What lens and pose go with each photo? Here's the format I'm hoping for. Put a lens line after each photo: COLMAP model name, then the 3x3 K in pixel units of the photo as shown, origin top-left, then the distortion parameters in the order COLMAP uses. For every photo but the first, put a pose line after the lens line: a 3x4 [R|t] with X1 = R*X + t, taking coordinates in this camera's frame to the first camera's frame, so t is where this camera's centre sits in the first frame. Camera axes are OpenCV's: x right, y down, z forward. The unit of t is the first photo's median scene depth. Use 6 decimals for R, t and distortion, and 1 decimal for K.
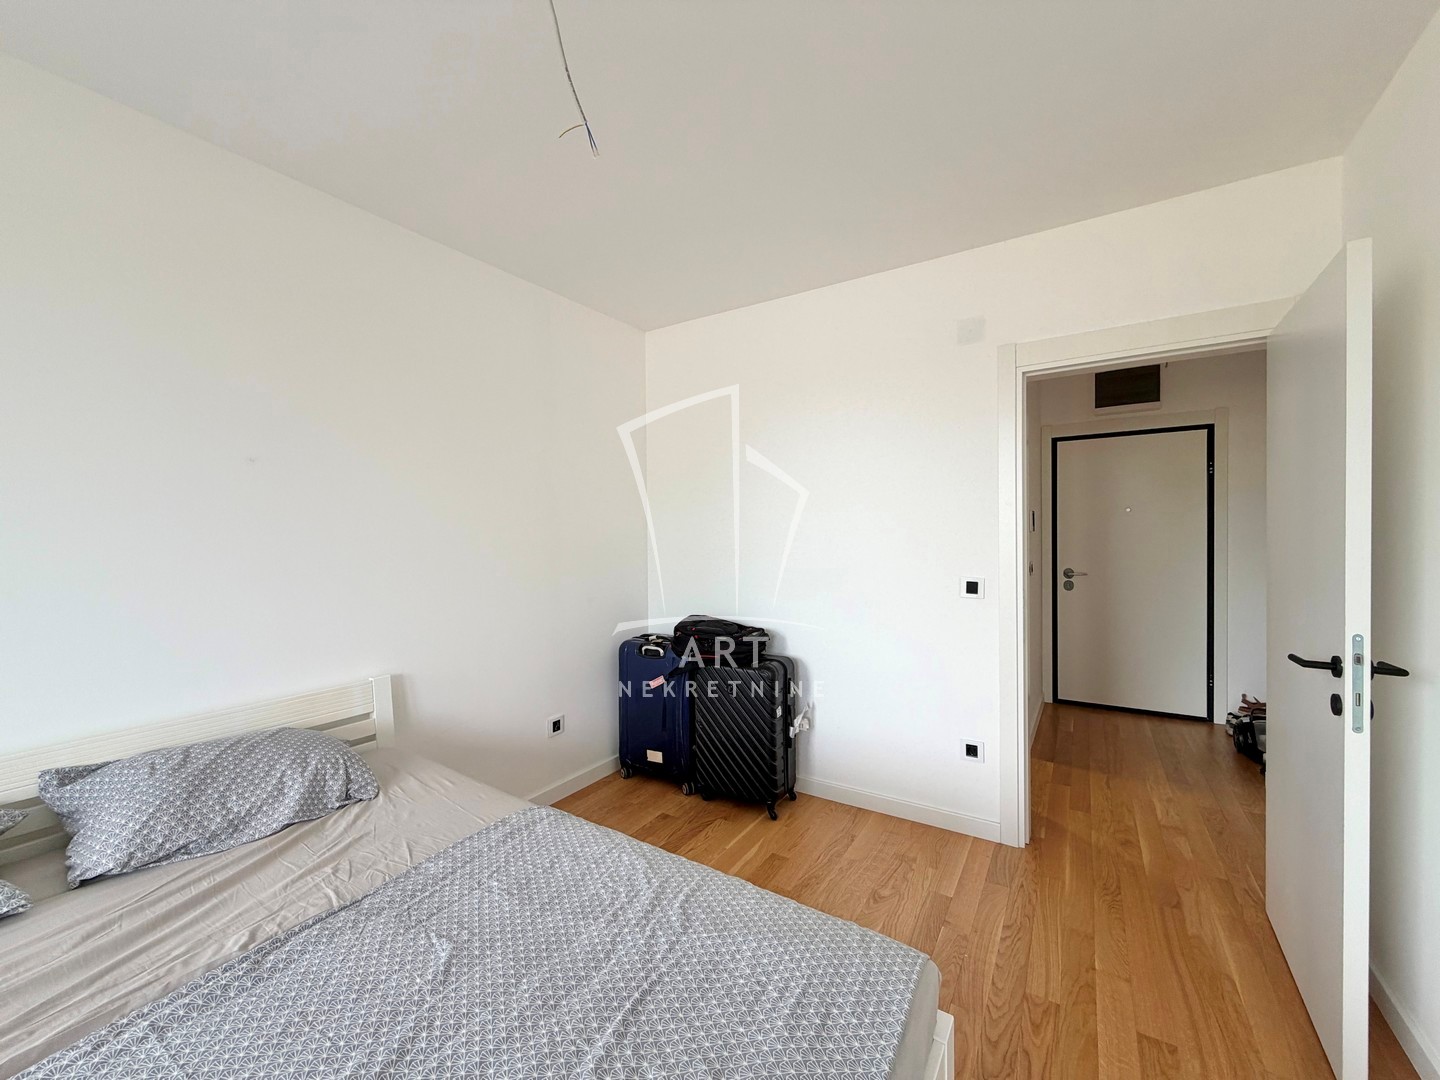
lens RADIAL K [[572.5, 0, 720.0], [0, 572.5, 540.0], [0, 0, 1]] dist [-0.000915, -0.000185]
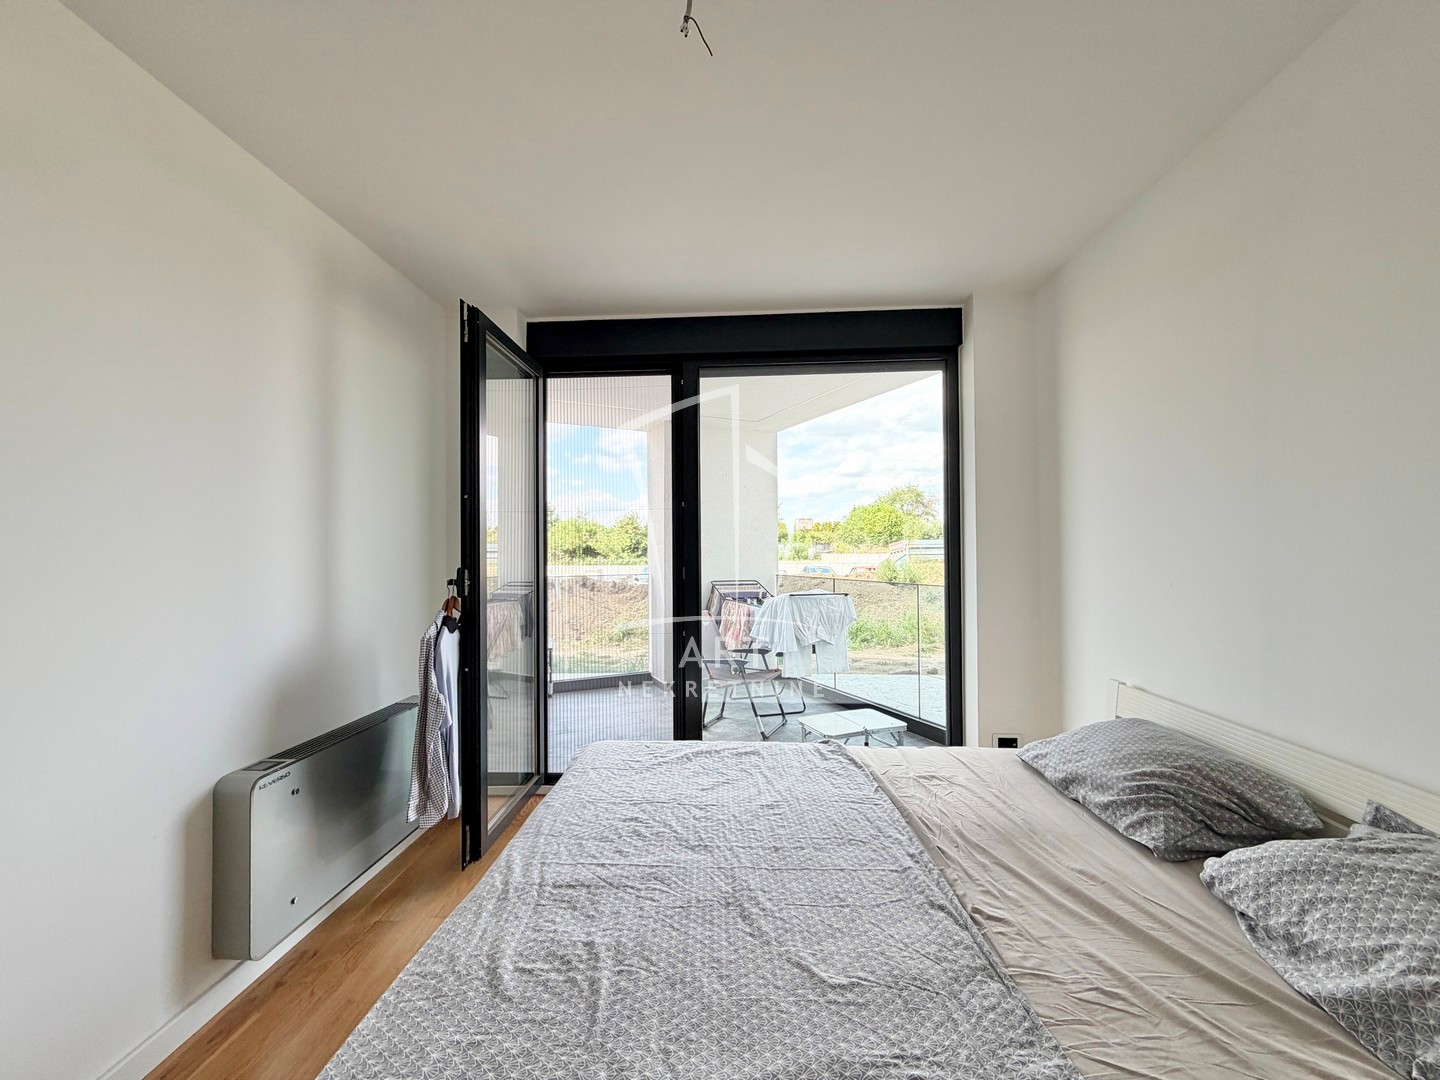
lens RADIAL K [[569.0, 0, 719.5], [0, 569.0, 549.0], [0, 0, 1]] dist [0.000171, -0.000079]
pose [[-0.862175, 0.013707, -0.506425, 0.096230], [0.007441, 0.999869, 0.014394, 0.002644], [0.506556, 0.008641, -0.862164, 1.240603]]
